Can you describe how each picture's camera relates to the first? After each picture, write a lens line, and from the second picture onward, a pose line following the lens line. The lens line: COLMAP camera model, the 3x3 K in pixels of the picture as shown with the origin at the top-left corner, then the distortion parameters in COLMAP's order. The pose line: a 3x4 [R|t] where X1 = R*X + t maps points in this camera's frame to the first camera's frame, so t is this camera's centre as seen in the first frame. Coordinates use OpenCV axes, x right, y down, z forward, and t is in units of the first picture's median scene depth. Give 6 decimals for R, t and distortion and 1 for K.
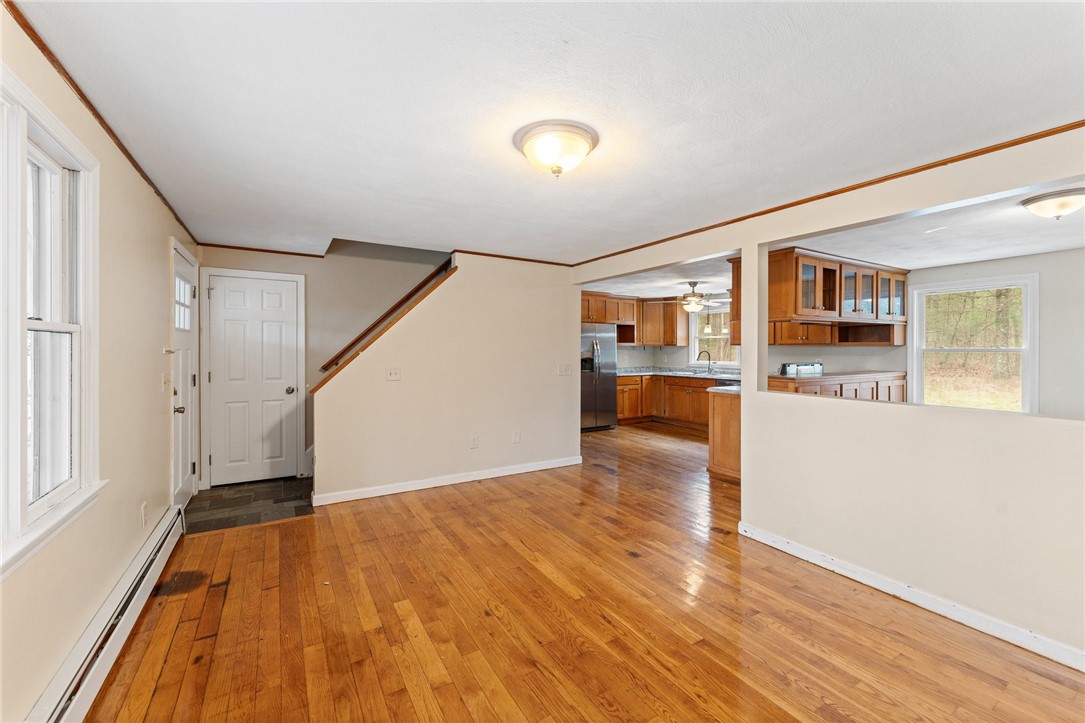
lens RADIAL K [[434.9, 0, 541.7], [0, 434.9, 345.3], [0, 0, 1]] dist [-0.000088, 0.000290]
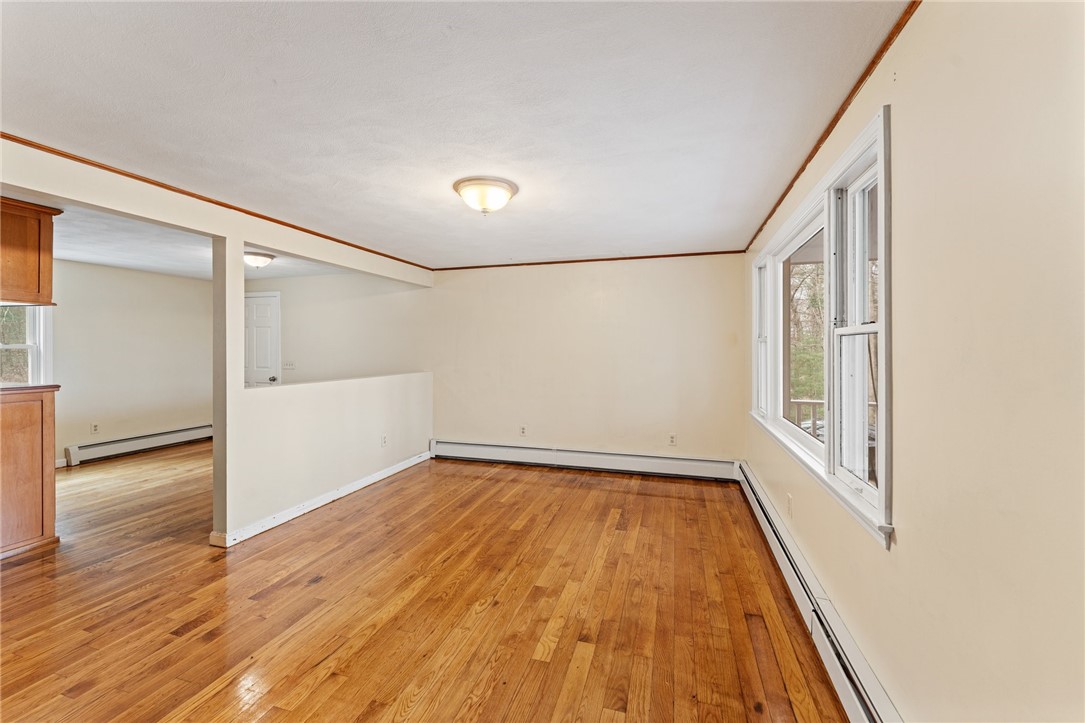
lens RADIAL K [[434.5, 0, 545.7], [0, 434.5, 352.3], [0, 0, 1]] dist [-0.000856, 0.000240]
pose [[-0.665838, -0.012969, 0.745984, -0.369751], [-0.009300, 0.999916, 0.009083, 0.003595], [-0.746039, -0.000890, -0.665902, 0.612162]]
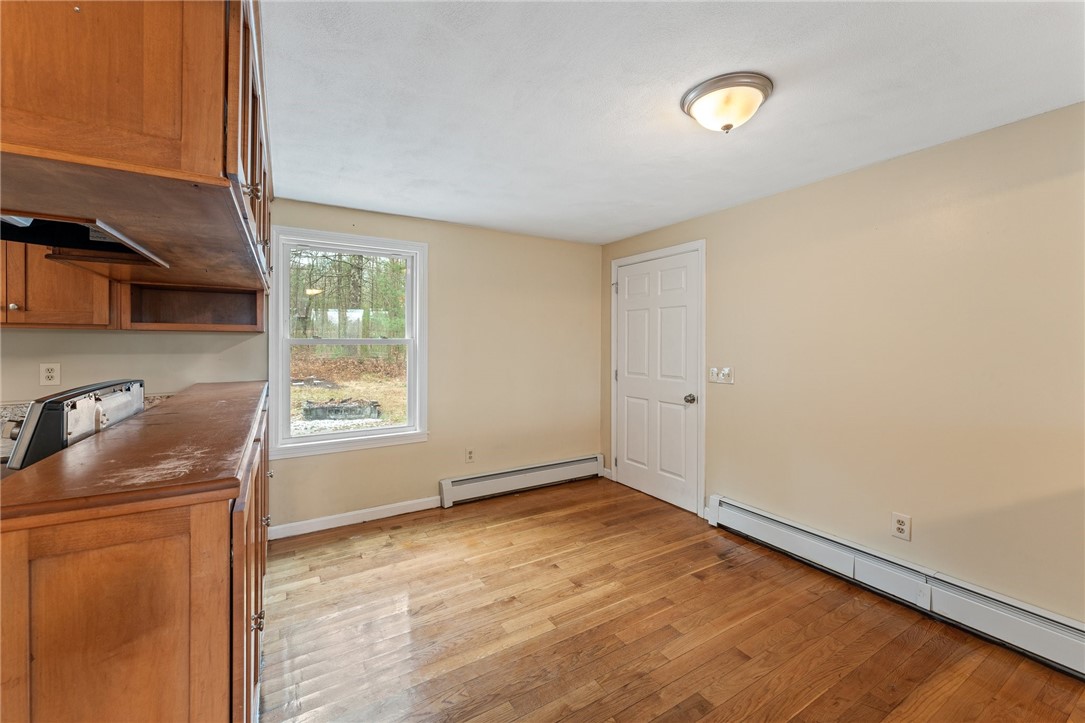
lens RADIAL K [[434.5, 0, 545.7], [0, 434.5, 352.3], [0, 0, 1]] dist [-0.000856, 0.000240]
pose [[0.002046, -0.027715, 0.999614, 0.263347], [-0.009030, 0.999575, 0.027733, 0.006516], [-0.999957, -0.009083, 0.001795, 0.598179]]
